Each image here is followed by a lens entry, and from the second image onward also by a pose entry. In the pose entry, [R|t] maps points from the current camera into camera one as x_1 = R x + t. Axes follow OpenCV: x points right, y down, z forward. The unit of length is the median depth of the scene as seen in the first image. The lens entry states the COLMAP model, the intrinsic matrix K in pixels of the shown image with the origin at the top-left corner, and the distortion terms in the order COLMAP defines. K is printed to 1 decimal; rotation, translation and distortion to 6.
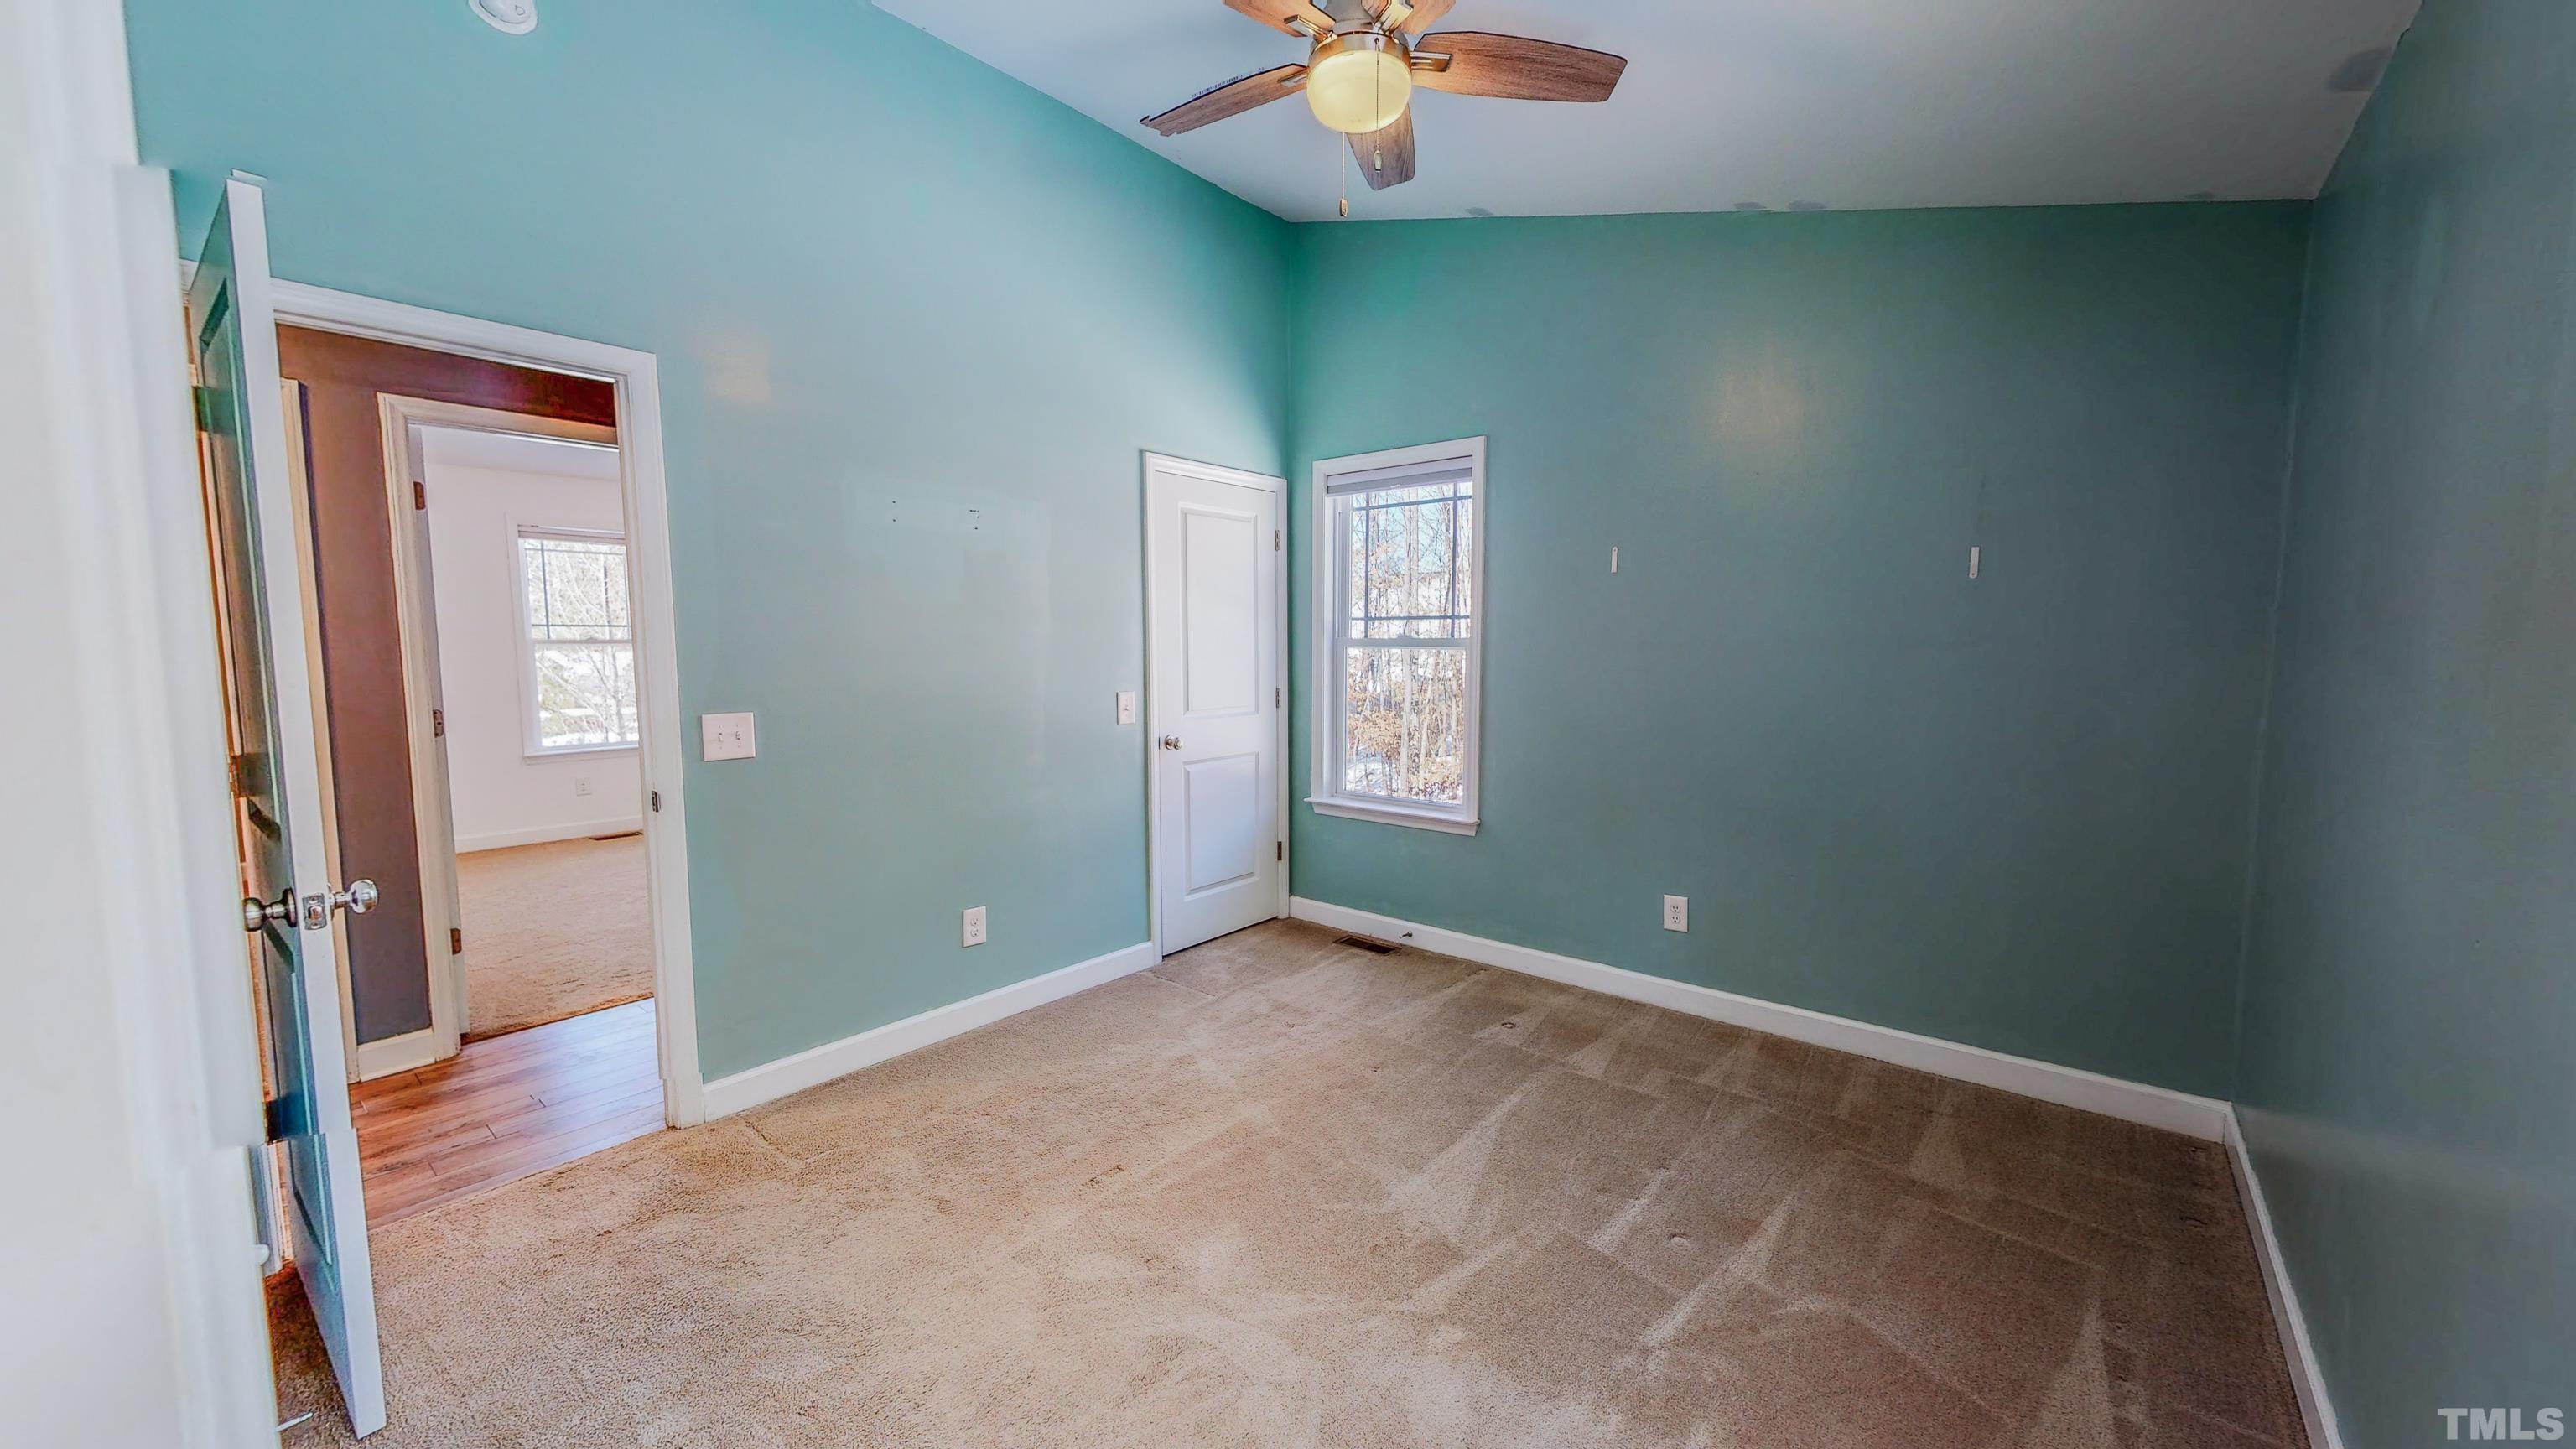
lens RADIAL K [[944.0, 0, 1288.1], [0, 944.0, 727.6], [0, 0, 1]] dist [-0.000063, -0.000047]
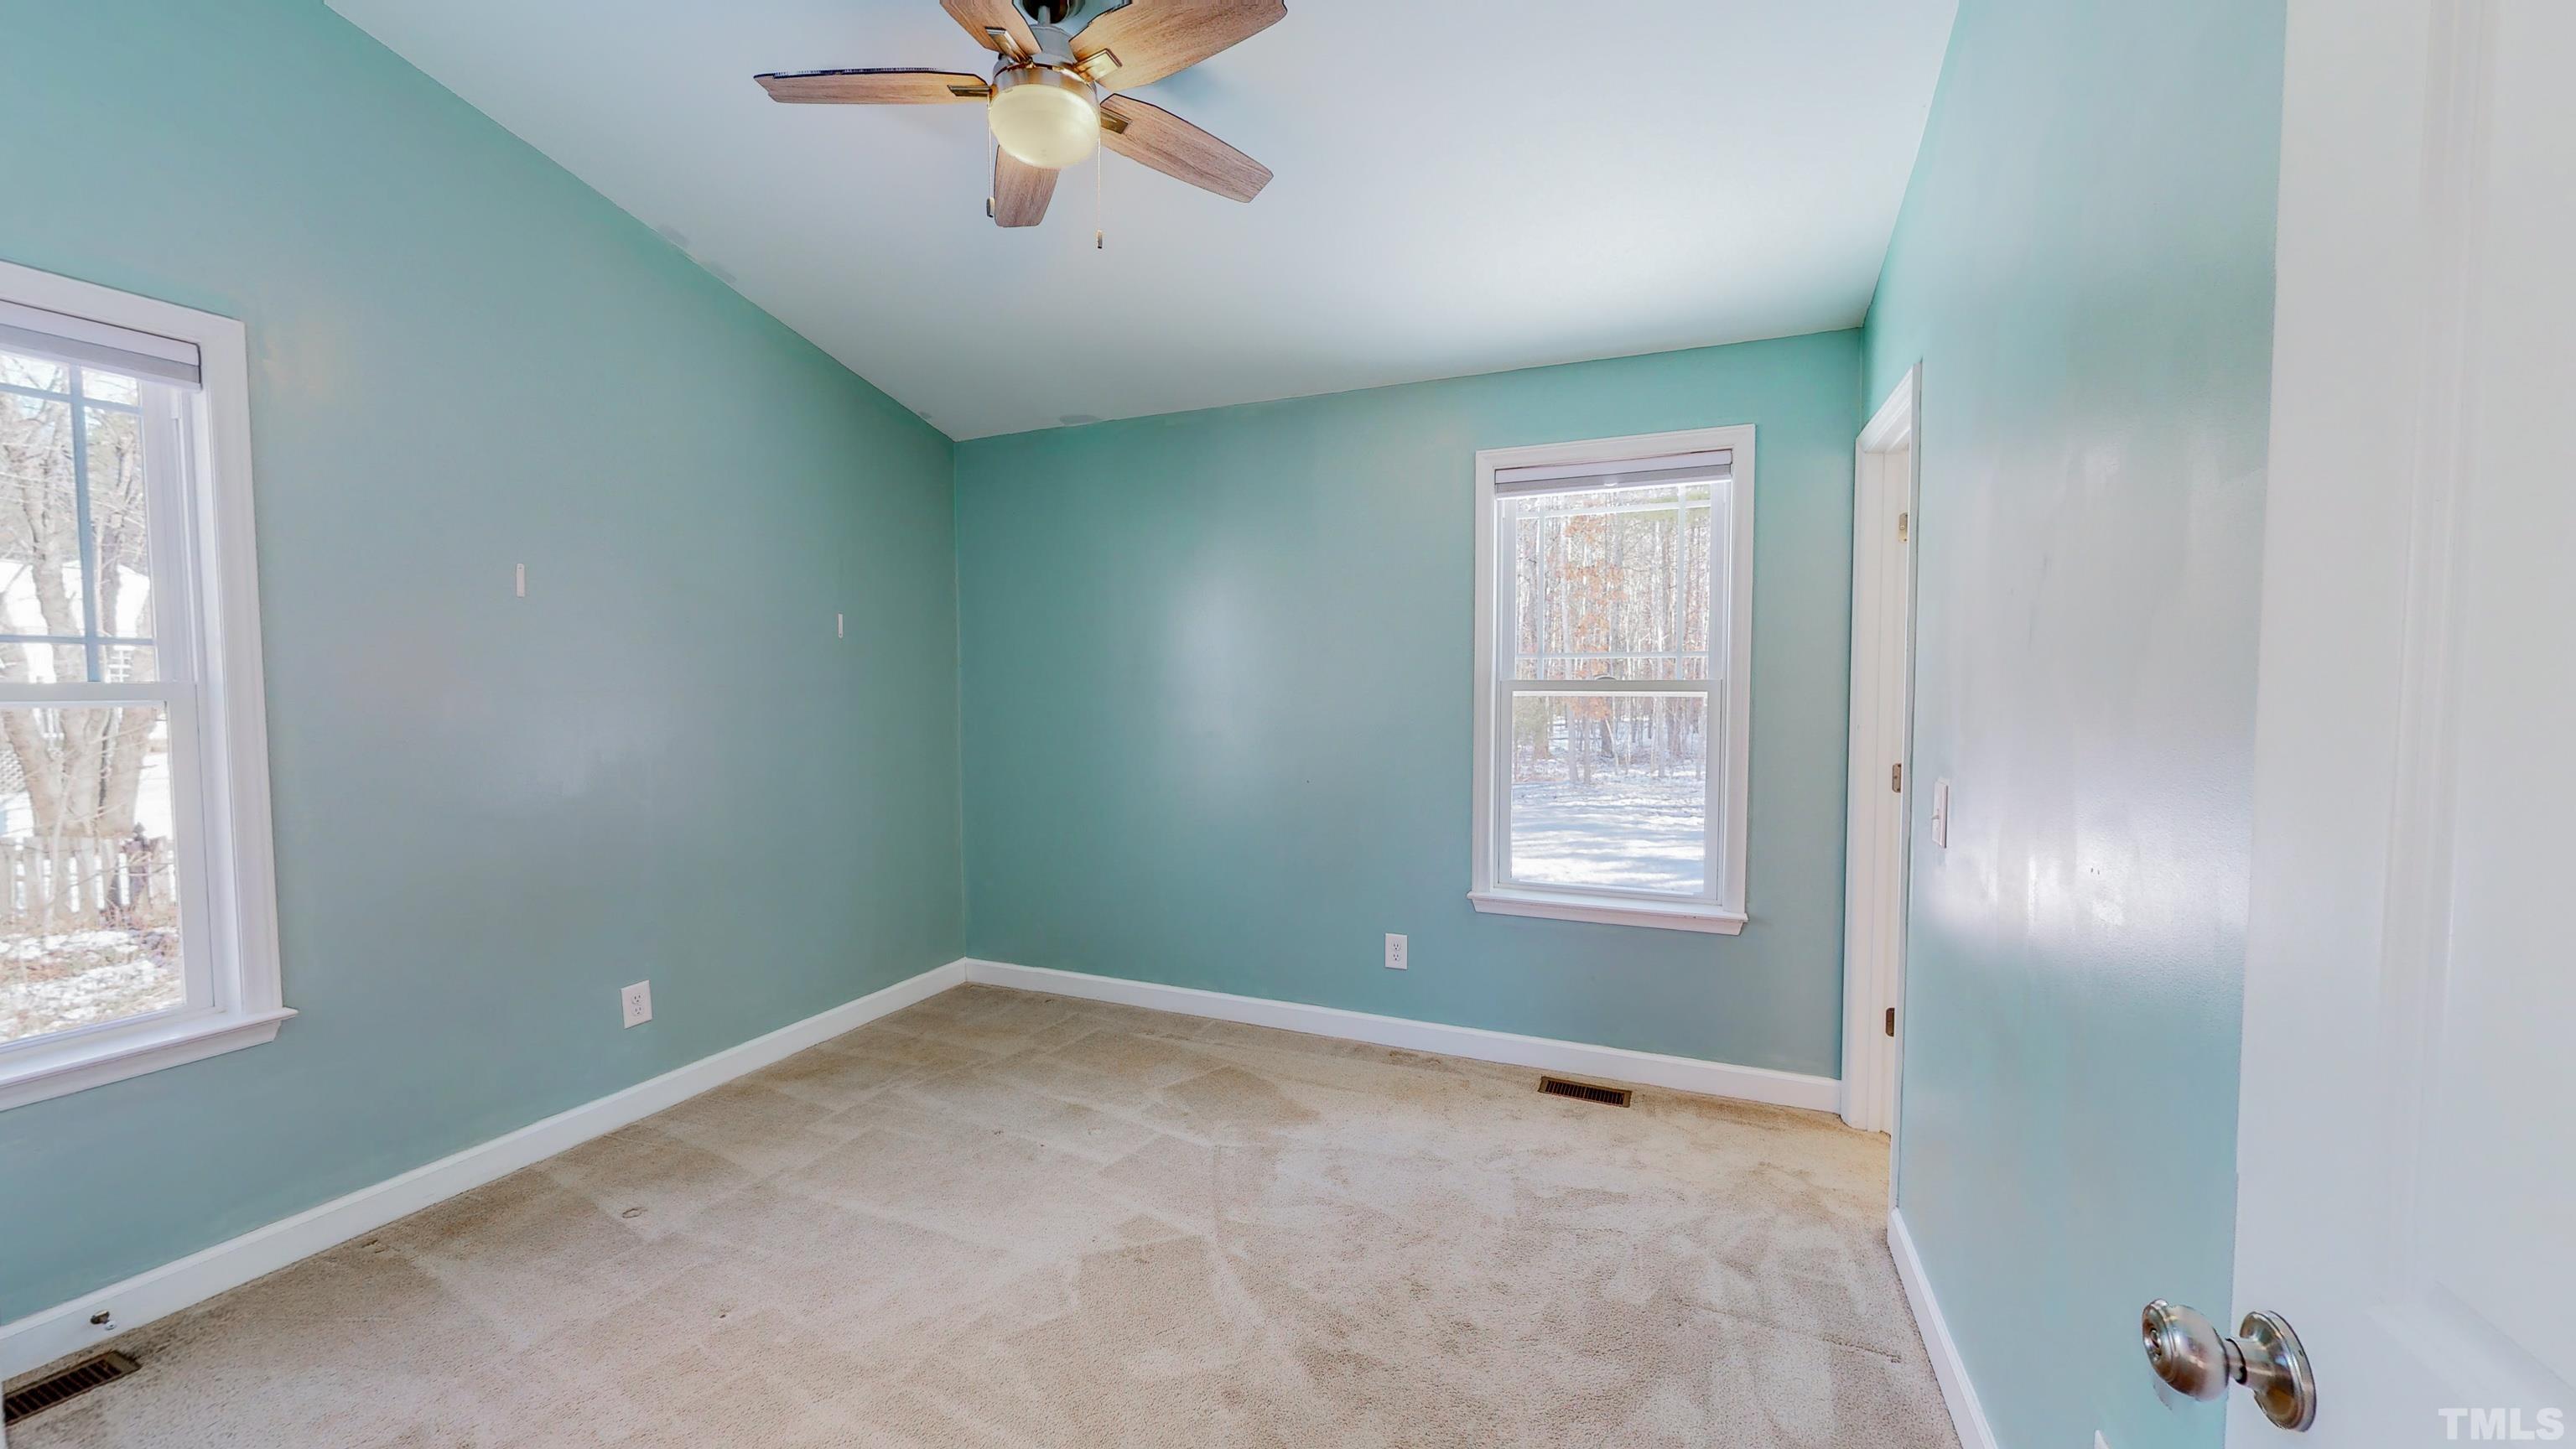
lens RADIAL K [[944.0, 0, 1288.1], [0, 944.0, 727.6], [0, 0, 1]] dist [-0.000063, -0.000047]
pose [[-0.292209, -0.044502, 0.955319, -0.691090], [0.090714, 0.993123, 0.074010, -0.075361], [-0.952043, 0.108287, -0.286162, 0.799402]]
